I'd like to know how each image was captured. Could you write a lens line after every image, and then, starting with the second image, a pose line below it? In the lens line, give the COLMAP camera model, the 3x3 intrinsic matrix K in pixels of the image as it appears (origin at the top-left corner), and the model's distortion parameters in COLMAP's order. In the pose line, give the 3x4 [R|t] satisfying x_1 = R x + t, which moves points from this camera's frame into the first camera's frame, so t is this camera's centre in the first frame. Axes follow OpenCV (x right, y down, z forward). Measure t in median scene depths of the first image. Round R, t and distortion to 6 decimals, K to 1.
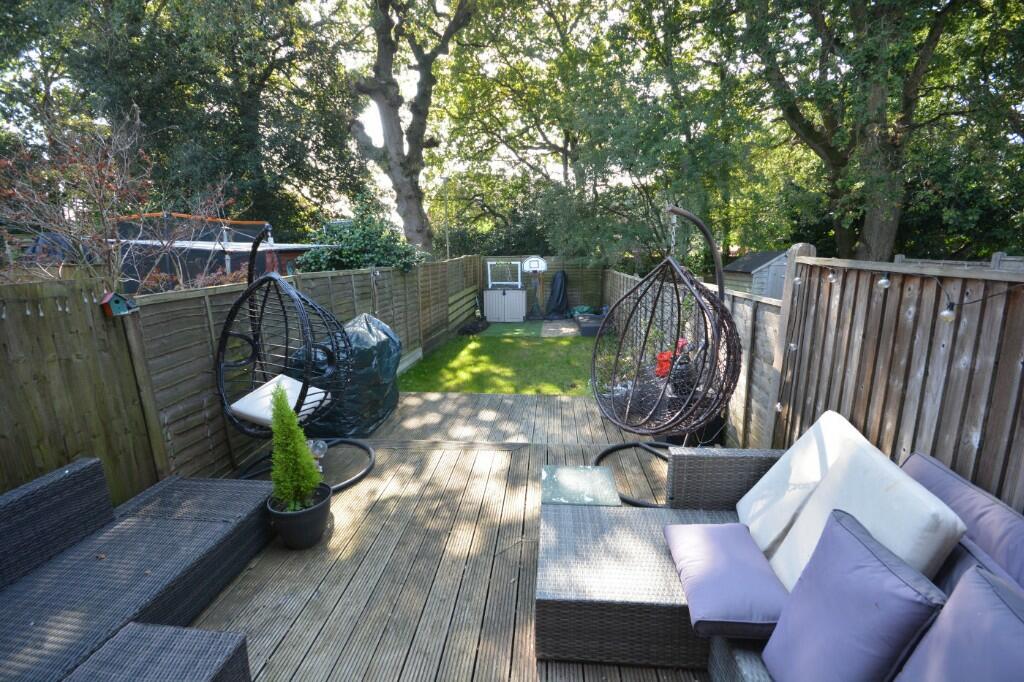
lens RADIAL K [[446.7, 0, 512.7], [0, 446.7, 329.3], [0, 0, 1]] dist [0.000822, 0.000091]
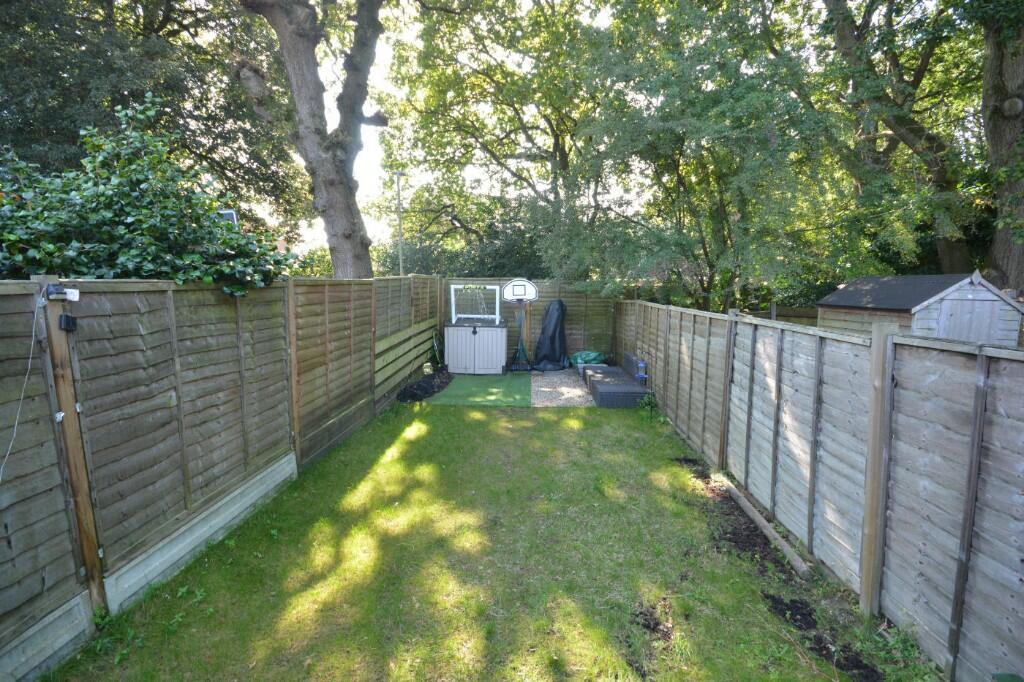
lens RADIAL K [[446.7, 0, 512.7], [0, 446.7, 329.3], [0, 0, 1]] dist [0.000822, 0.000091]
pose [[0.998338, 0.017142, 0.055013, 0.001408], [-0.013596, 0.997844, -0.064201, -0.041620], [-0.055995, 0.063346, 0.996420, 0.322865]]
